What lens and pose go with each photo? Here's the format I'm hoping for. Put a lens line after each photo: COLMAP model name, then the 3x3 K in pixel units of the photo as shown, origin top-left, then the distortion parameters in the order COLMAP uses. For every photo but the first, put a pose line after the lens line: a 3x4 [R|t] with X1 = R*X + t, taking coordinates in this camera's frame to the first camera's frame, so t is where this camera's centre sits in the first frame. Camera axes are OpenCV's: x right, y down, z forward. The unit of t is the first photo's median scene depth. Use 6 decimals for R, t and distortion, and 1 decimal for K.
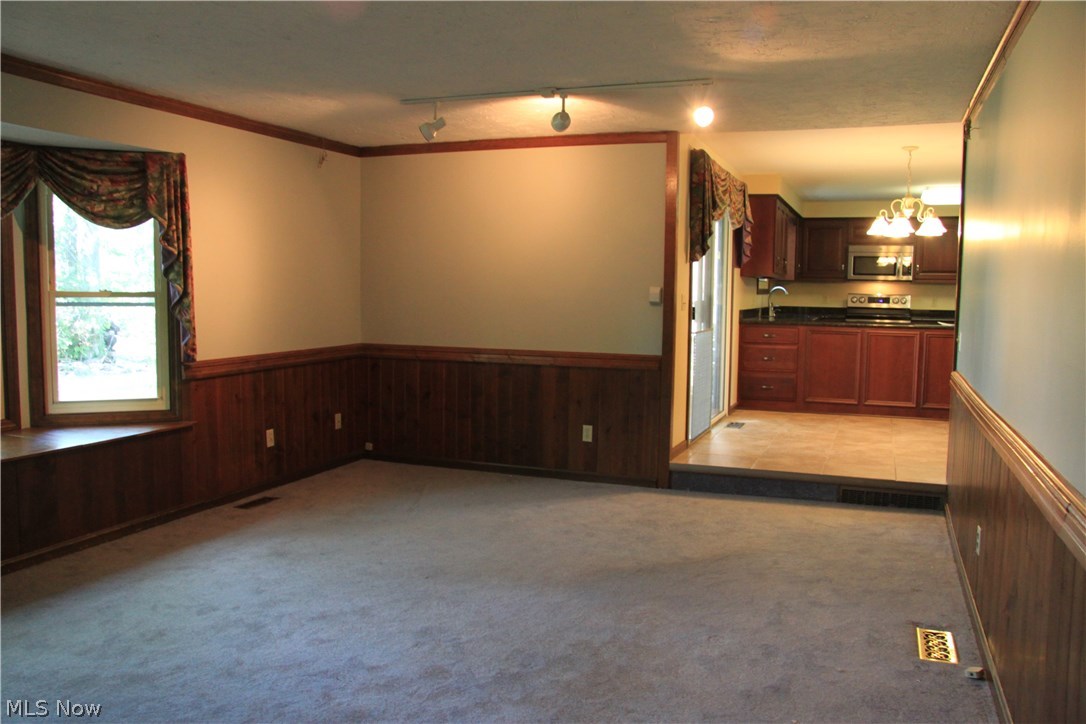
lens RADIAL K [[1075.8, 0, 523.4], [0, 1075.8, 375.5], [0, 0, 1]] dist [-0.011302, 0.104718]
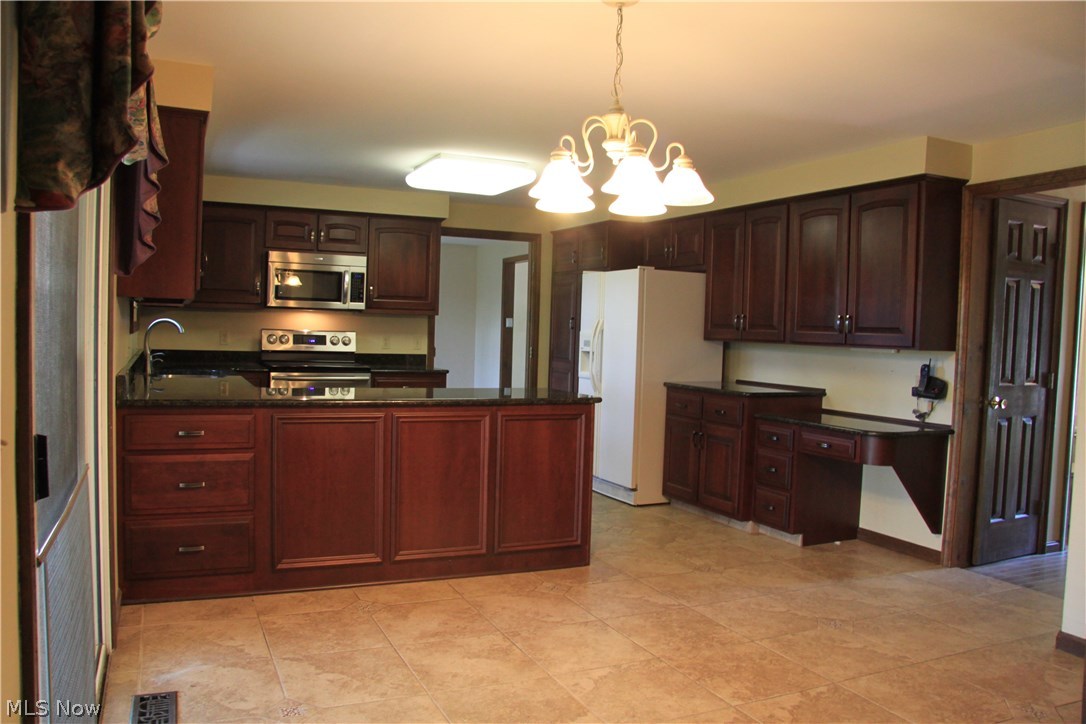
lens RADIAL K [[857.9, 0, 544.0], [0, 857.9, 357.4], [0, 0, 1]] dist [-0.138282, 0.027026]
pose [[0.714458, -0.027031, 0.699156, 0.093561], [0.046662, 0.998870, -0.009064, -0.057742], [-0.698121, 0.039100, 0.714912, 0.649487]]
